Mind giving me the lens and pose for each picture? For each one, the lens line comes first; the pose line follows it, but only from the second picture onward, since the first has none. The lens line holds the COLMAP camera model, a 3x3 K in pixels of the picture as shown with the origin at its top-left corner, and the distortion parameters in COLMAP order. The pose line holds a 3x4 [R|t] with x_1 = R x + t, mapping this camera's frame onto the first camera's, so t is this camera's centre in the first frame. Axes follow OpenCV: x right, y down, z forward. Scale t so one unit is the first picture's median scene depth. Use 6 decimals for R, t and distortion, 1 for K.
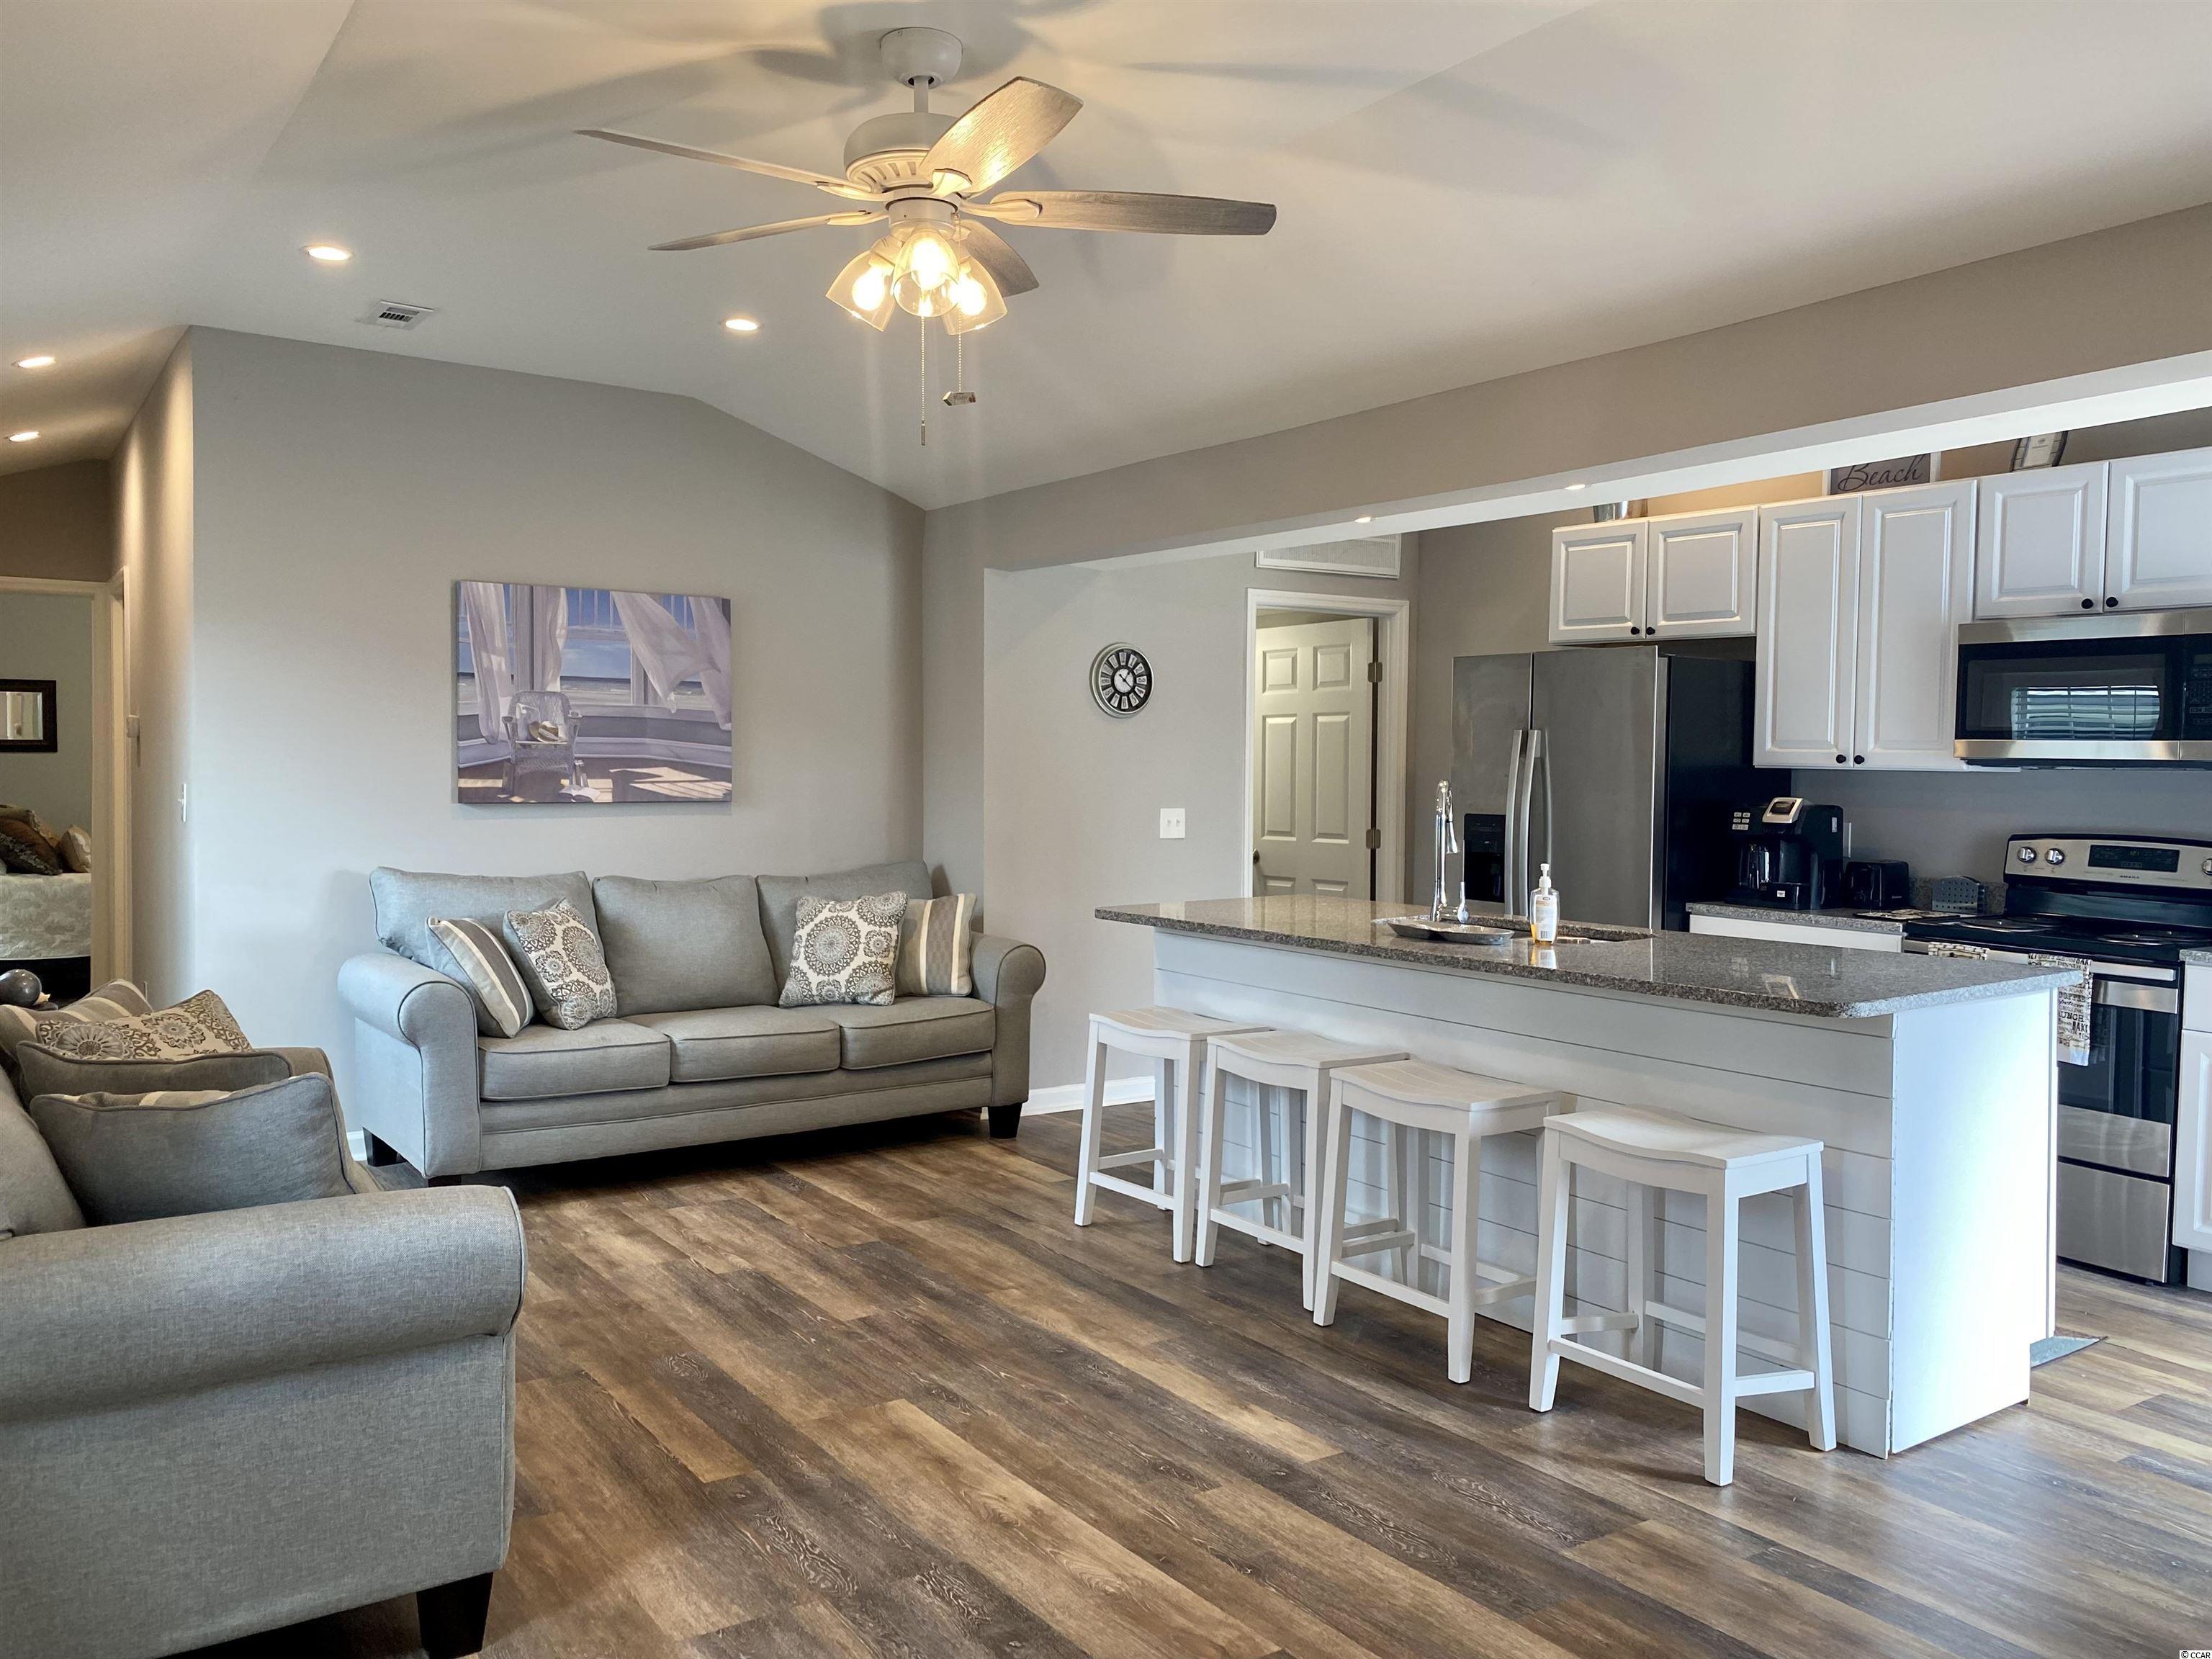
lens RADIAL K [[1708.4, 0, 1114.0], [0, 1708.4, 831.6], [0, 0, 1]] dist [0.047403, -0.049827]
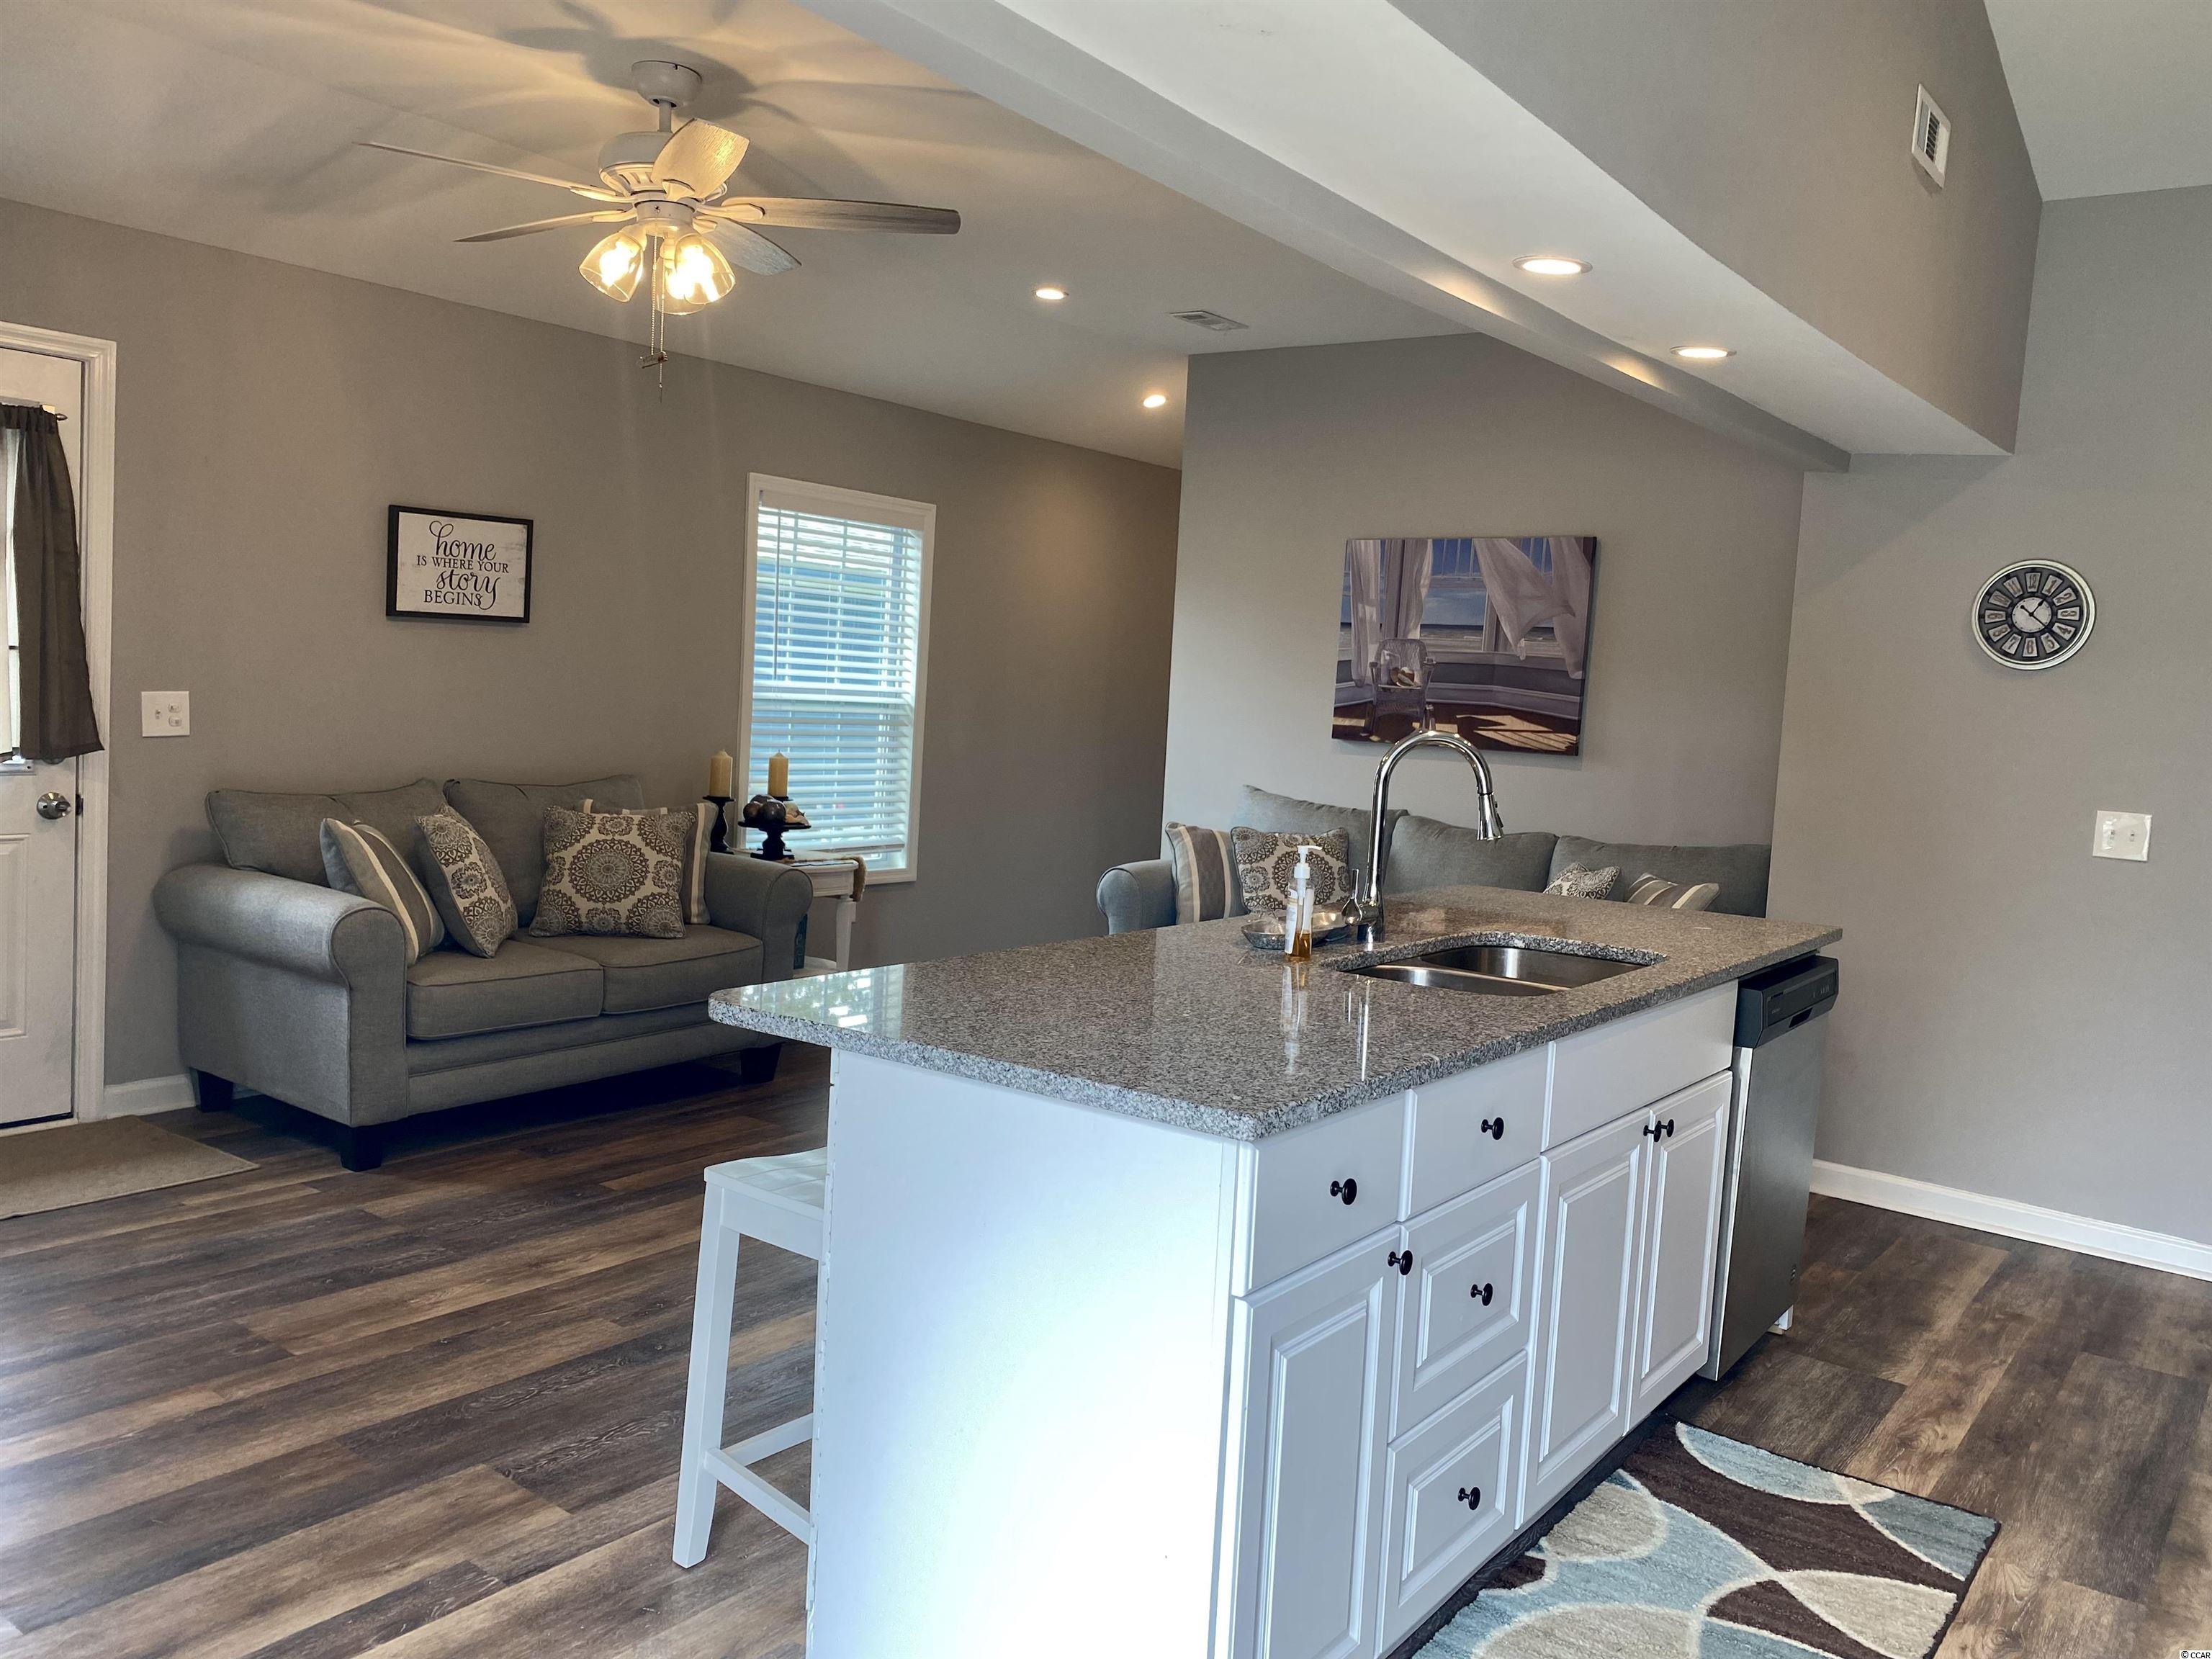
lens RADIAL K [[1708.4, 0, 1087.7], [0, 1708.4, 821.8], [0, 0, 1]] dist [0.047403, -0.049827]
pose [[0.300333, 0.087759, -0.949789, 0.621864], [-0.091168, 0.993841, 0.063001, -0.017859], [0.949467, 0.067669, 0.306484, 0.495586]]
